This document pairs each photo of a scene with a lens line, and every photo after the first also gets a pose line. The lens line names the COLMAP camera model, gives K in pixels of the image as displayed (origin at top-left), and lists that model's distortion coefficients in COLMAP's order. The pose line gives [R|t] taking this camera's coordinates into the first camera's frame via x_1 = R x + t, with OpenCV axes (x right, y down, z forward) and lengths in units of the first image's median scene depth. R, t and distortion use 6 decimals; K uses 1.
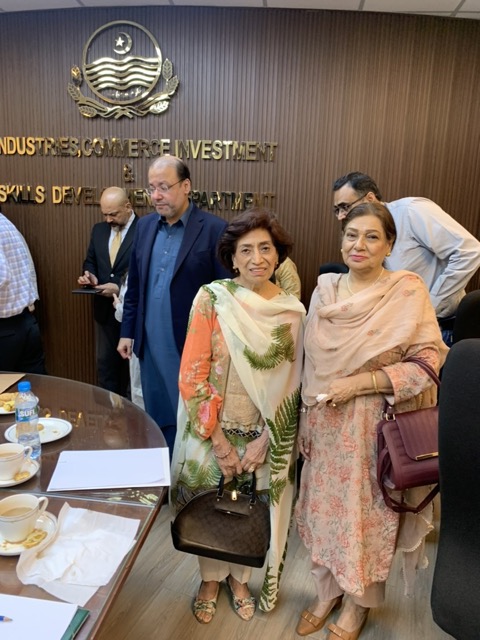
lens RADIAL K [[492.6, 0, 237.2], [0, 492.6, 318.8], [0, 0, 1]] dist [0.015598, -0.014923]
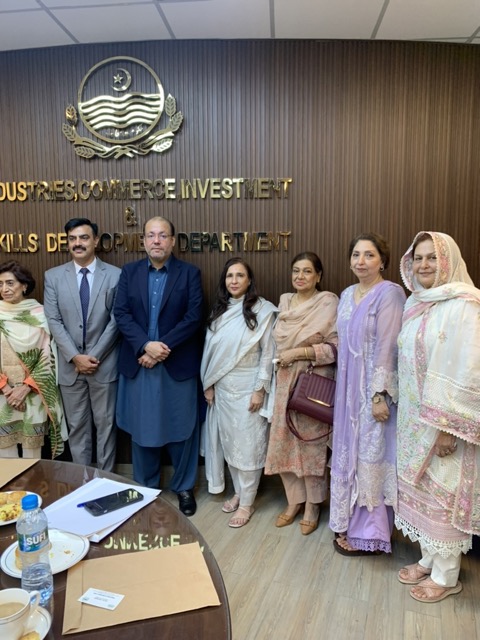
lens RADIAL K [[492.6, 0, 241.6], [0, 492.6, 318.4], [0, 0, 1]] dist [0.015598, -0.014923]
pose [[0.998500, -0.043794, 0.032862, -0.054912], [0.046243, 0.995888, -0.077908, -0.026622], [-0.029315, 0.079311, 0.996419, 0.100274]]
